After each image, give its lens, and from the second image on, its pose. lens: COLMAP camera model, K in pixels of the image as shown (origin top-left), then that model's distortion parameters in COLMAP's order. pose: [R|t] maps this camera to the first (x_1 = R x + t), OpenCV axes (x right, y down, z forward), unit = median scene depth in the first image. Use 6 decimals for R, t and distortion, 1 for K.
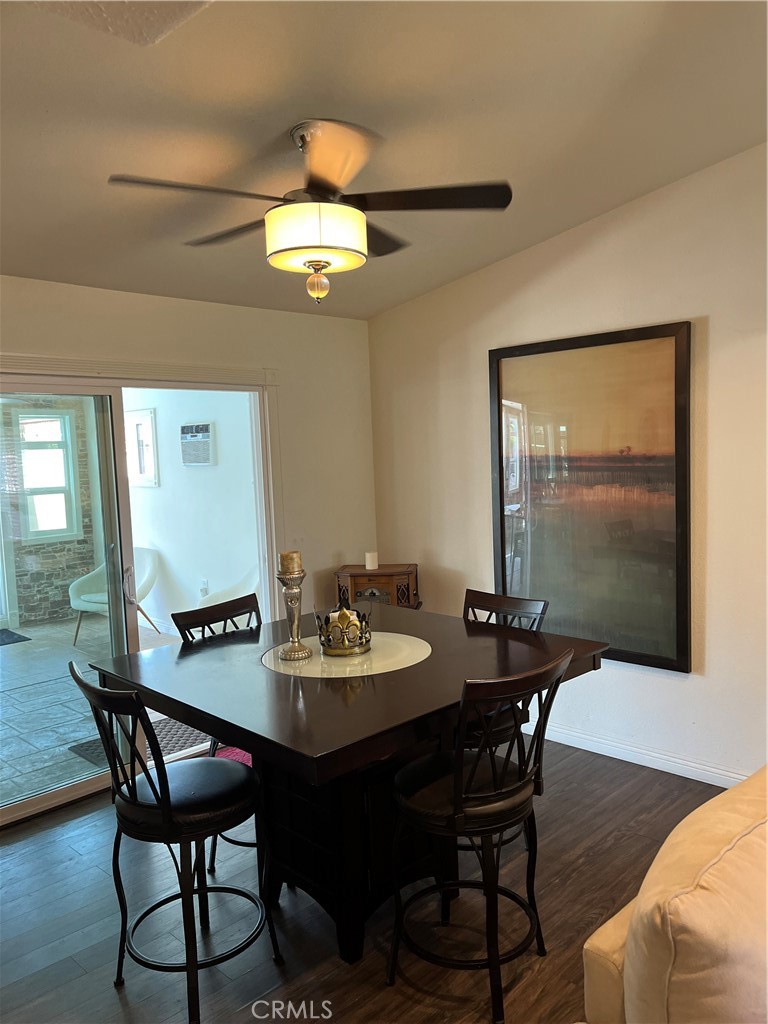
lens RADIAL K [[768.9, 0, 384.0], [0, 768.9, 512.0], [0, 0, 1]] dist [-0.005034, -0.002349]
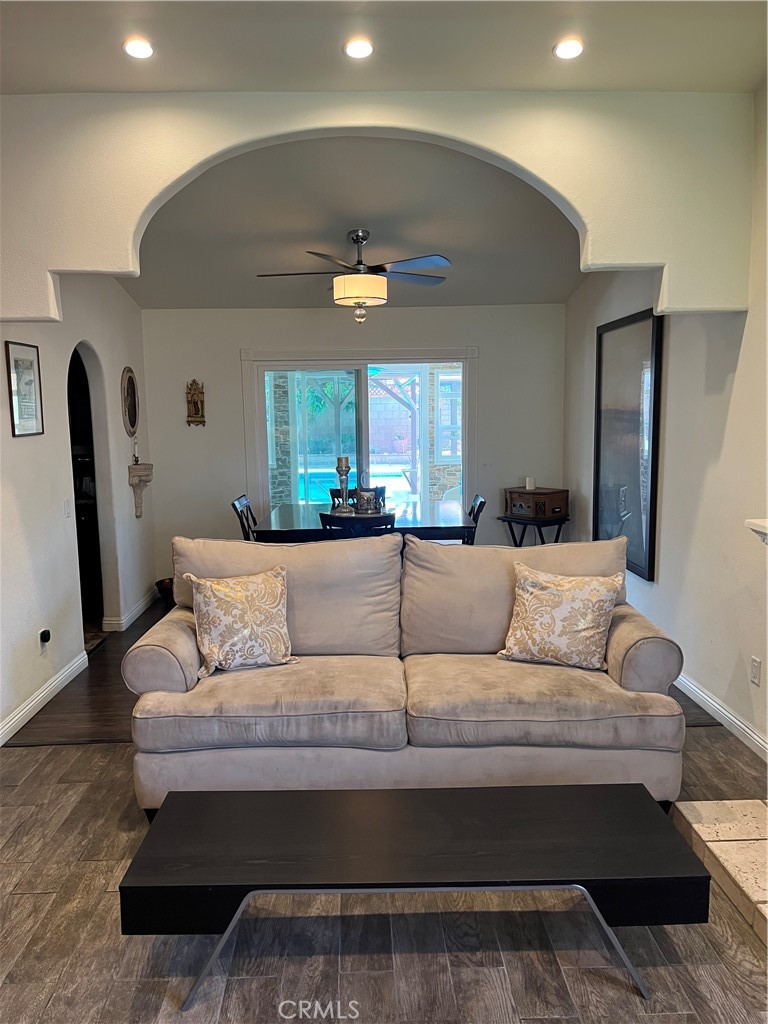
lens RADIAL K [[768.9, 0, 384.0], [0, 768.9, 512.0], [0, 0, 1]] dist [-0.005034, -0.002349]
pose [[0.727233, 0.117563, -0.676247, 1.094907], [-0.069093, 0.992757, 0.098284, -0.004116], [0.682904, -0.024752, 0.730089, -0.280380]]
